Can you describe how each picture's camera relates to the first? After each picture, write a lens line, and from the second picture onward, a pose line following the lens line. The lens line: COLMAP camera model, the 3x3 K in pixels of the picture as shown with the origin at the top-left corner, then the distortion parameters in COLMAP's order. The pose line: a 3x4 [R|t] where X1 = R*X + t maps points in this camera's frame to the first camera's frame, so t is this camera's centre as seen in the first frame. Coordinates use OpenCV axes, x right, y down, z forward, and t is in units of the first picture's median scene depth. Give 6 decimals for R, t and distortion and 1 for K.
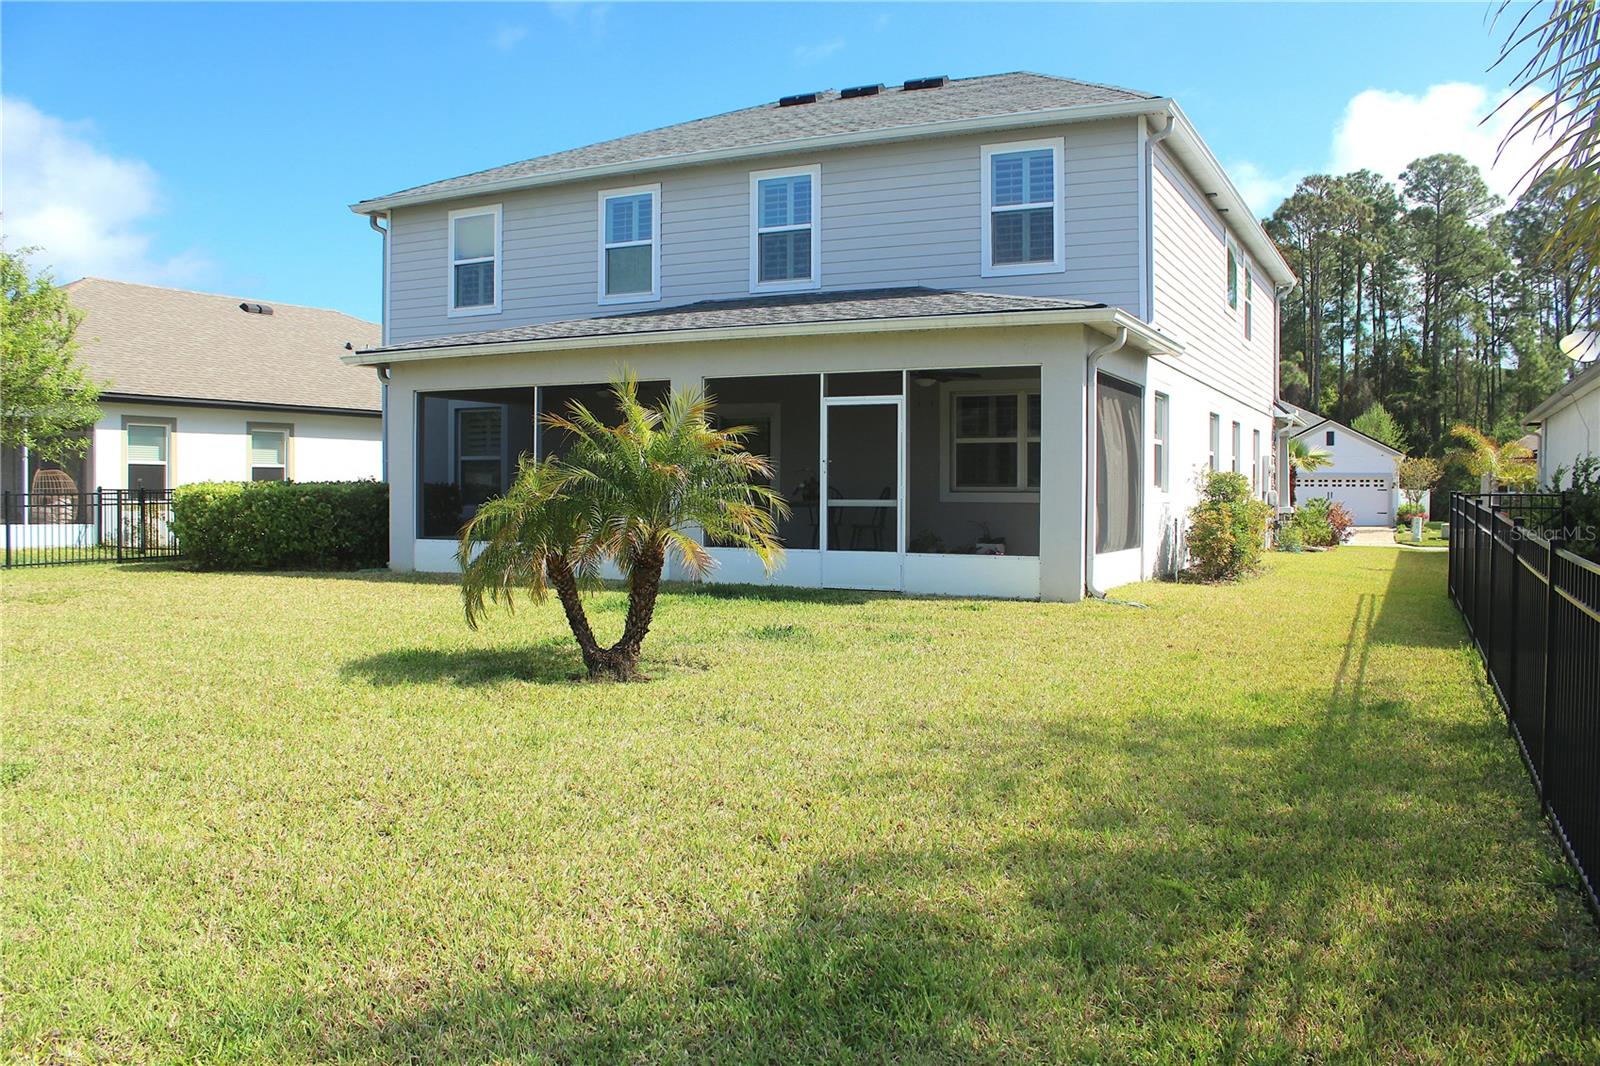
lens RADIAL K [[1312.3, 0, 802.9], [0, 1312.3, 533.4], [0, 0, 1]] dist [-0.162934, 0.136209]
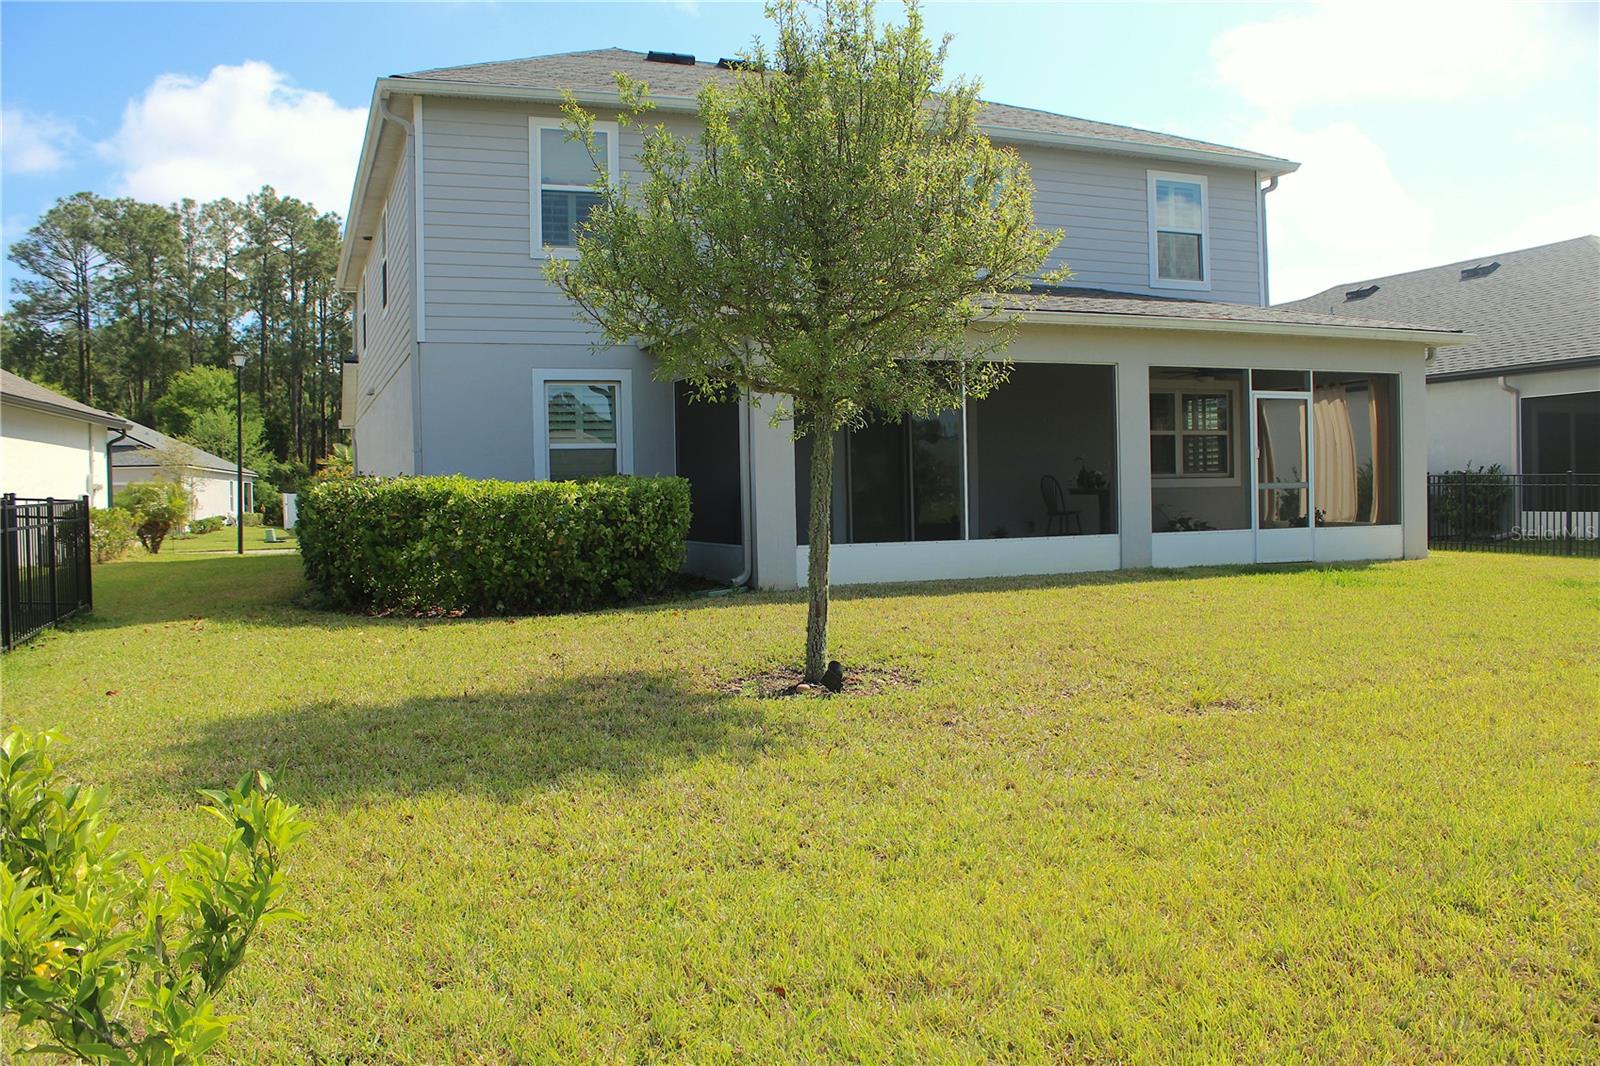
lens RADIAL K [[1312.3, 0, 804.4], [0, 1312.3, 519.9], [0, 0, 1]] dist [-0.162934, 0.136209]
pose [[0.672254, -0.036336, 0.739429, -0.904233], [0.044513, 0.998972, 0.008622, -0.018464], [-0.738981, 0.027118, 0.673180, 0.476369]]
